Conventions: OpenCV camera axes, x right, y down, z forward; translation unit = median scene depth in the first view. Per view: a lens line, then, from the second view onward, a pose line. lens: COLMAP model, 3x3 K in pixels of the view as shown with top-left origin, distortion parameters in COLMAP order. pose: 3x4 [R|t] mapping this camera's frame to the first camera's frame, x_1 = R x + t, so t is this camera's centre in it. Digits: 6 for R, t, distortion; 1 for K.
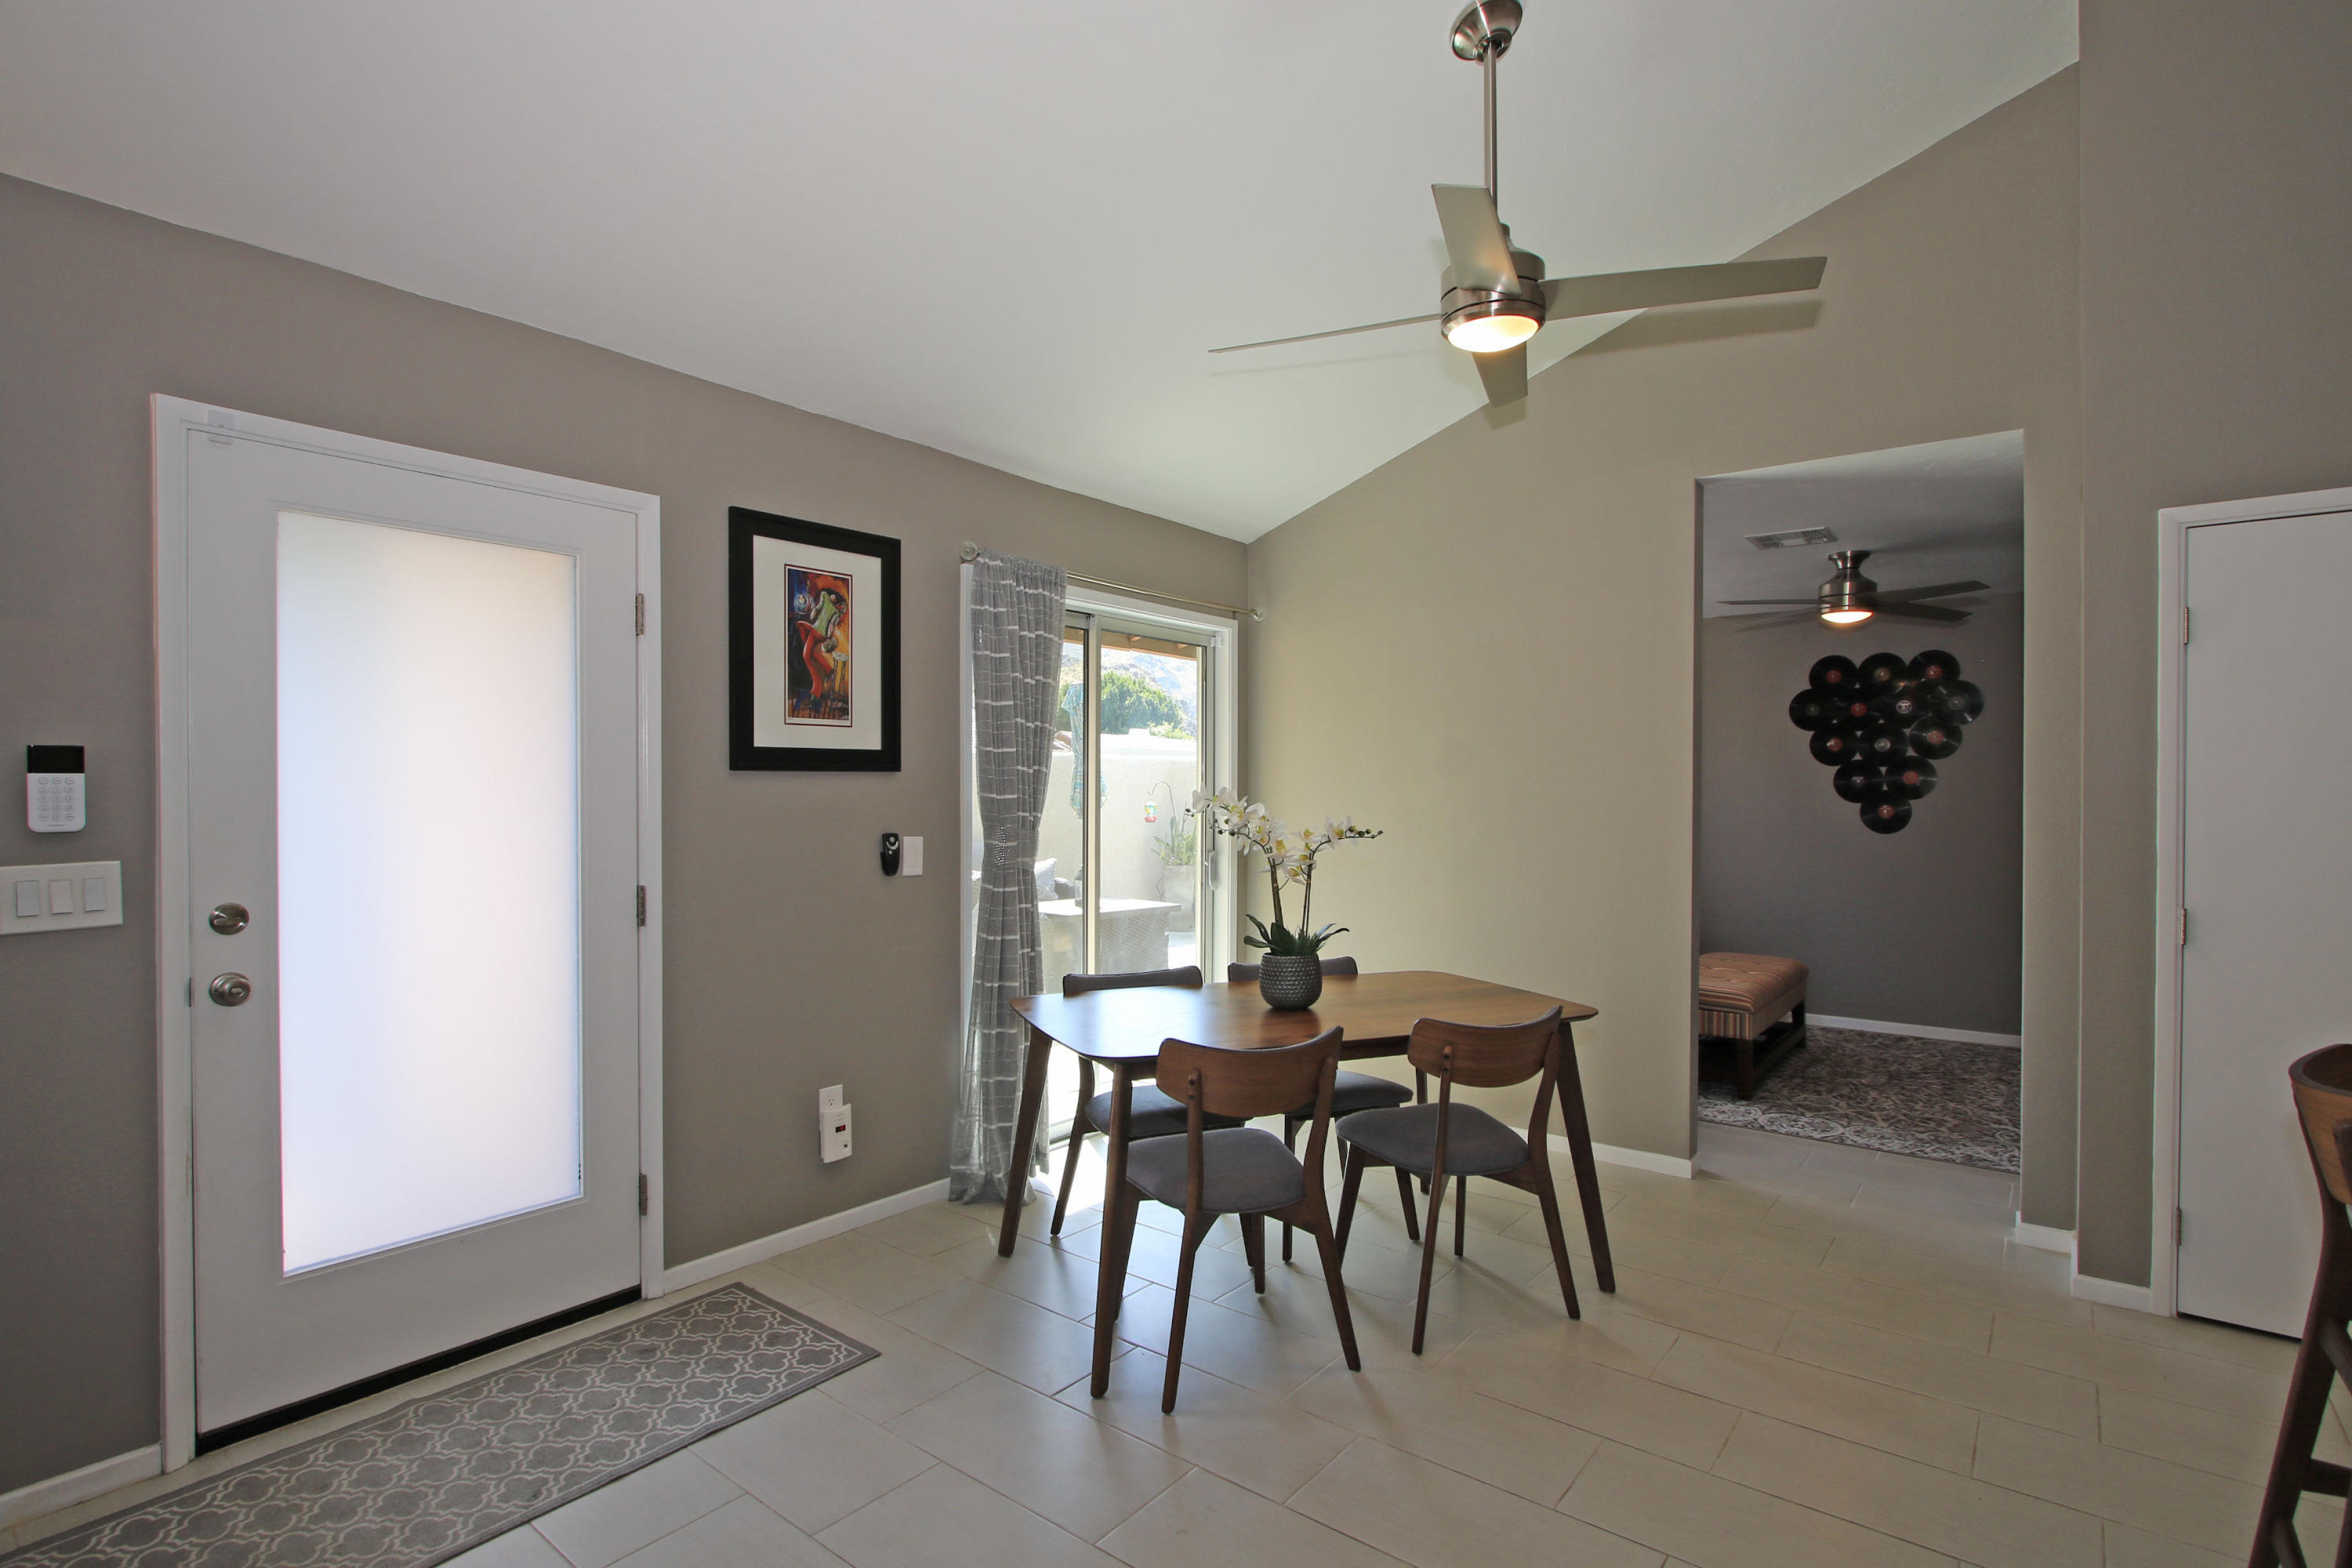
lens RADIAL K [[1134.8, 0, 1157.9], [0, 1134.8, 803.3], [0, 0, 1]] dist [-0.019700, 0.002943]
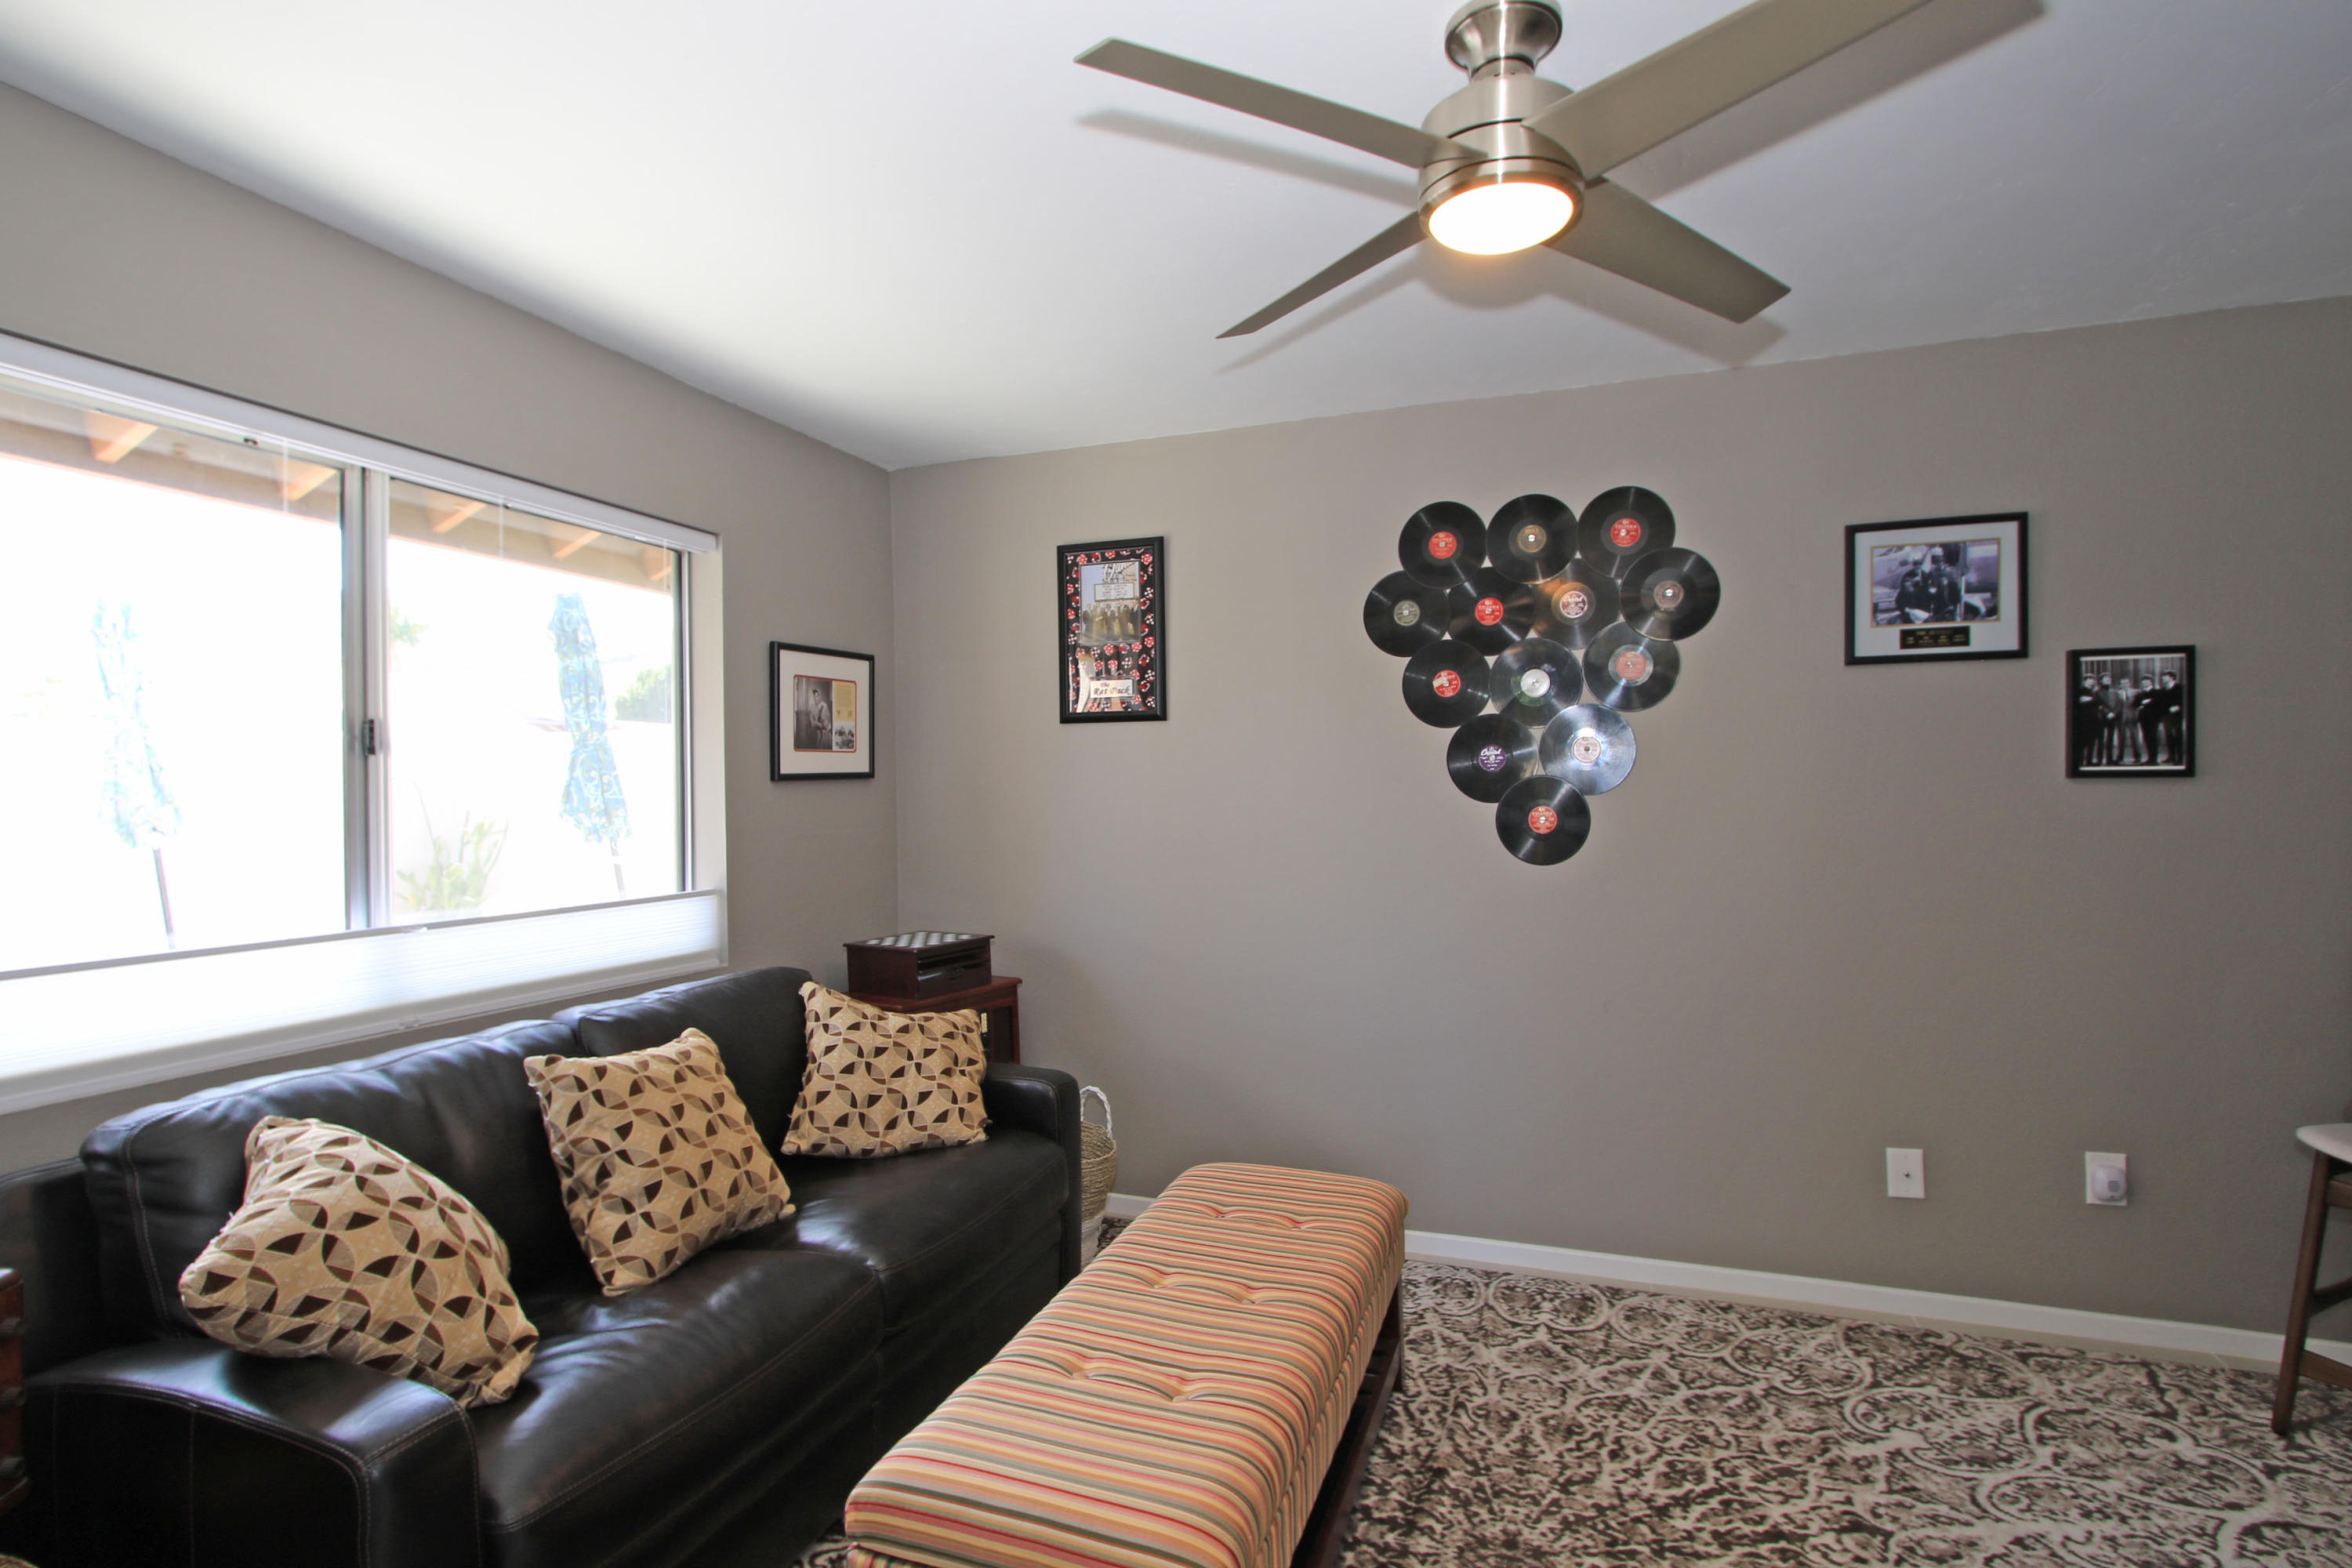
lens RADIAL K [[1134.8, 0, 1171.1], [0, 1134.8, 800.3], [0, 0, 1]] dist [-0.019700, 0.002943]
pose [[0.946954, -0.016599, 0.320942, 0.626203], [0.016523, 0.999859, 0.002958, -0.009535], [-0.320945, 0.002502, 0.947094, 1.092631]]
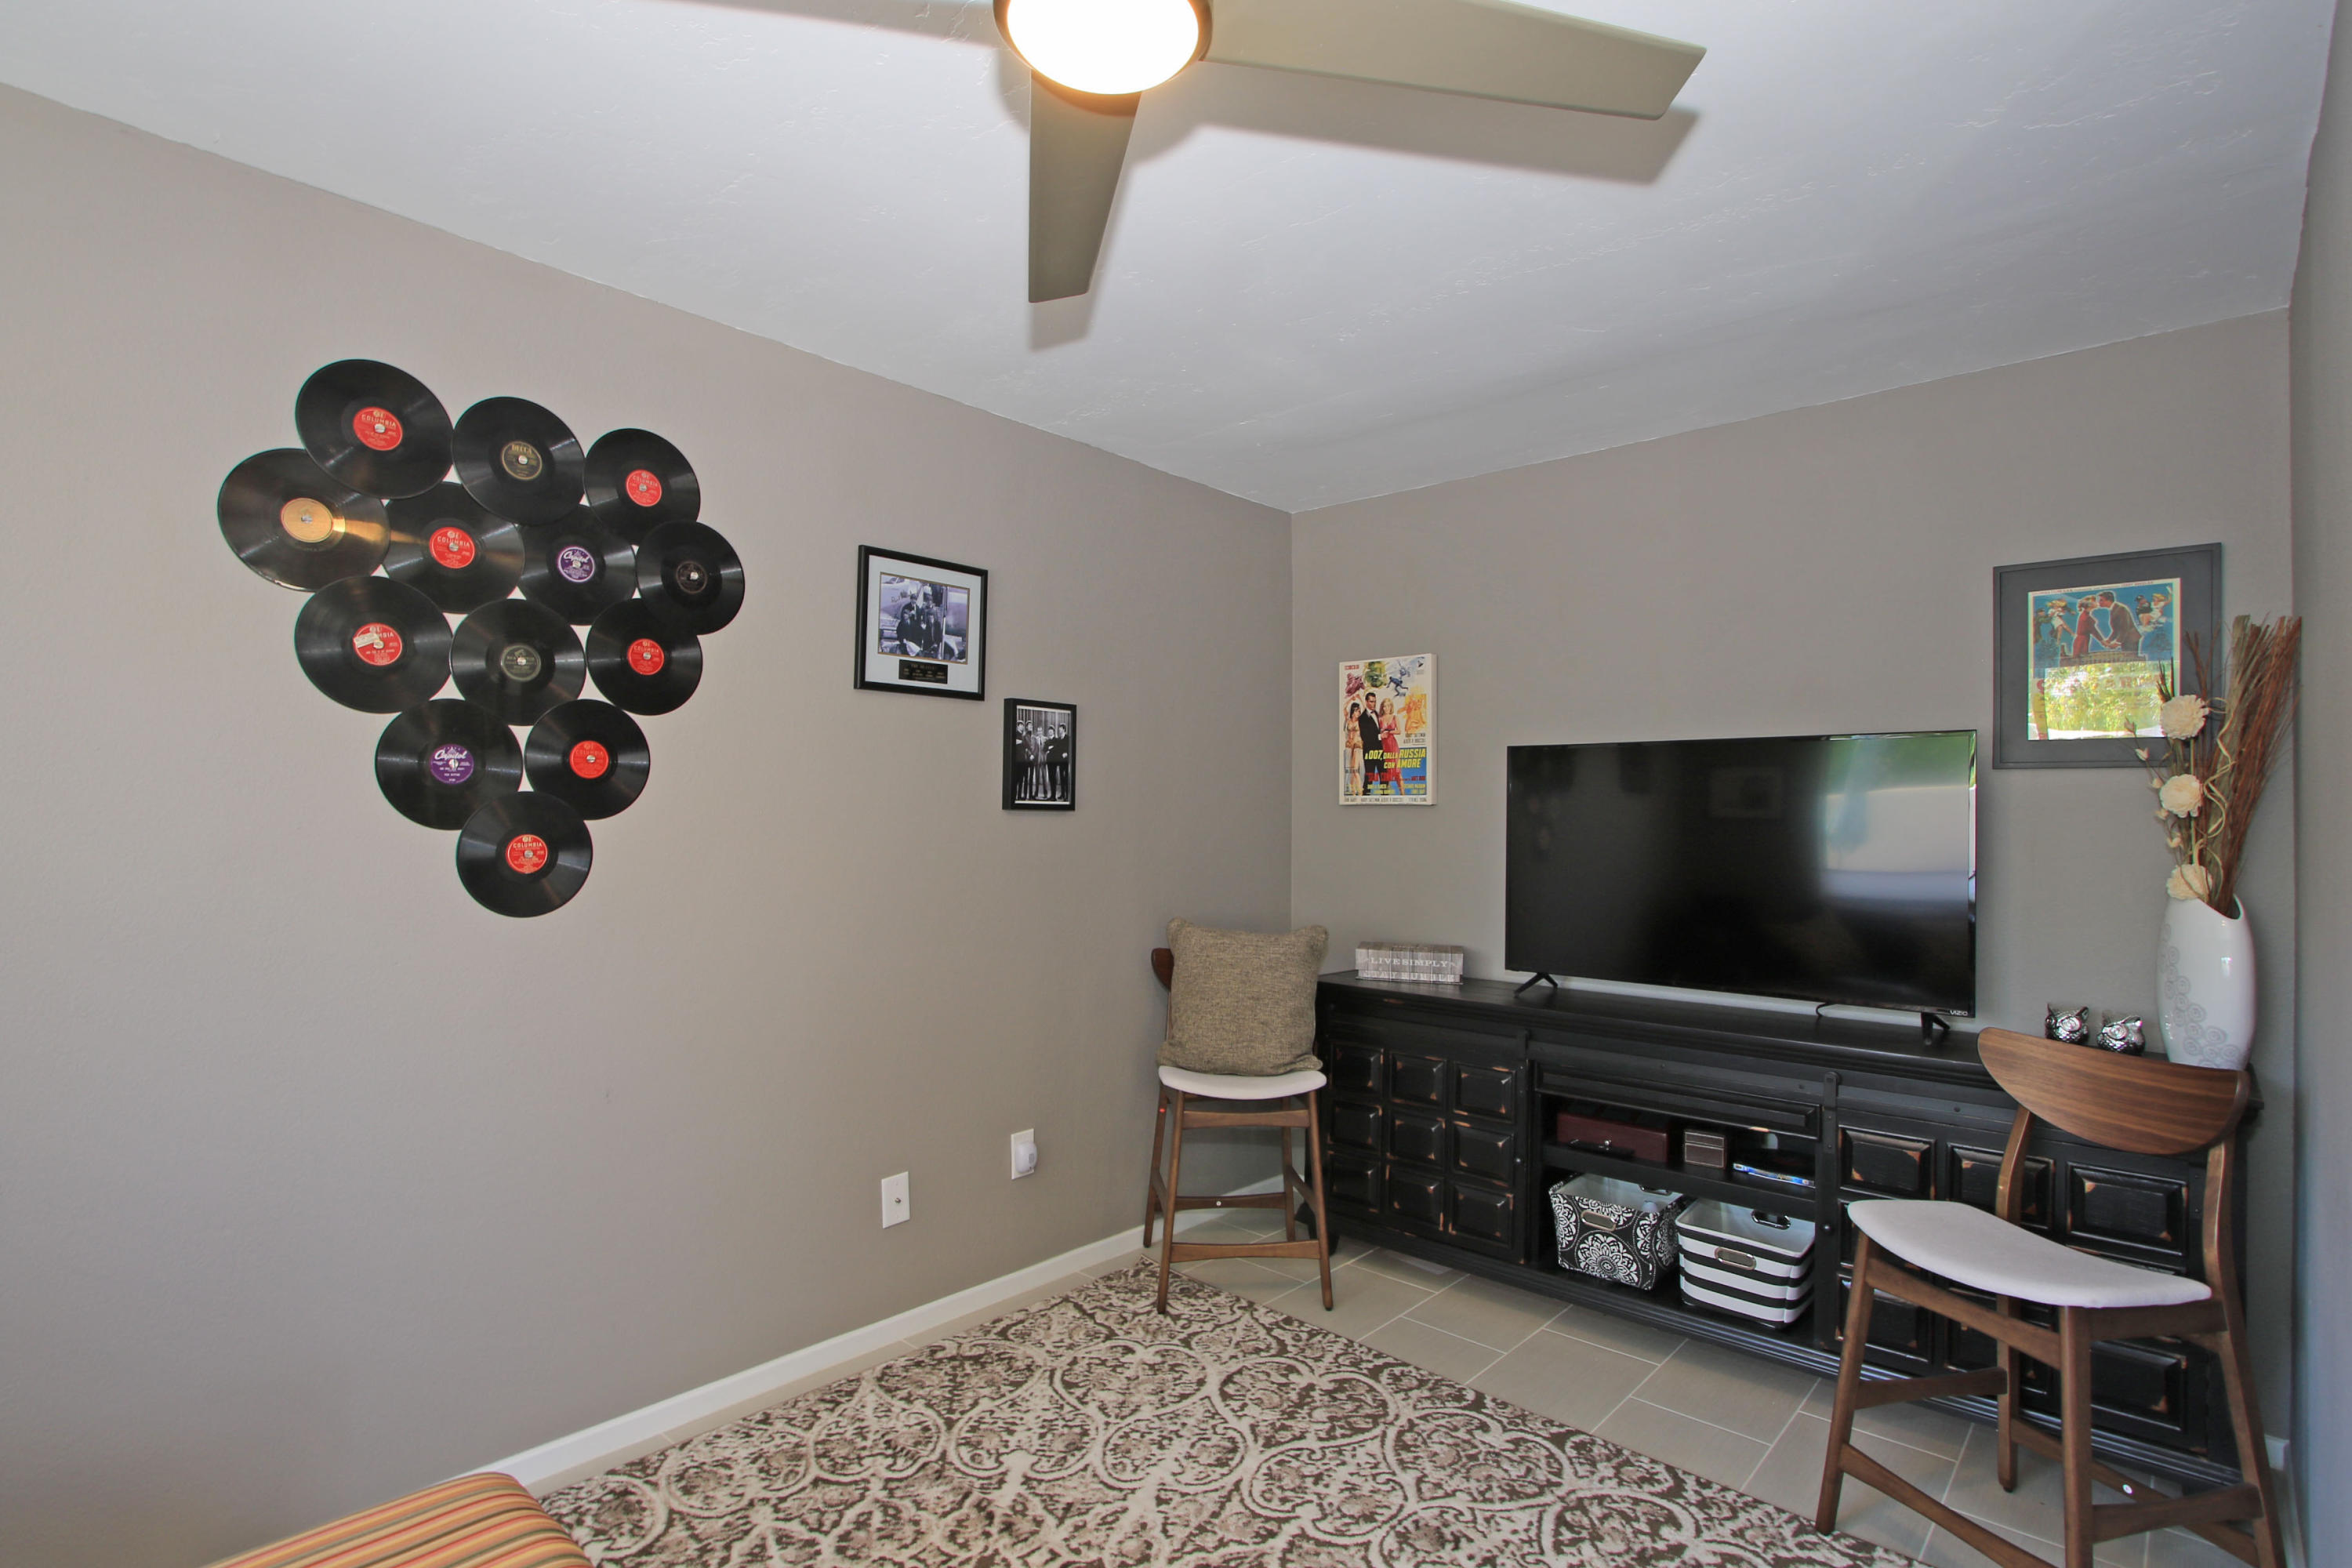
lens RADIAL K [[1140.4, 0, 1169.3], [0, 1140.4, 799.8], [0, 0, 1]] dist [-0.020138, 0.004608]
pose [[0.053218, 0.004425, 0.998573, 0.568922], [-0.006445, 0.999971, -0.004088, -0.017368], [-0.998562, -0.006218, 0.053245, 1.455517]]
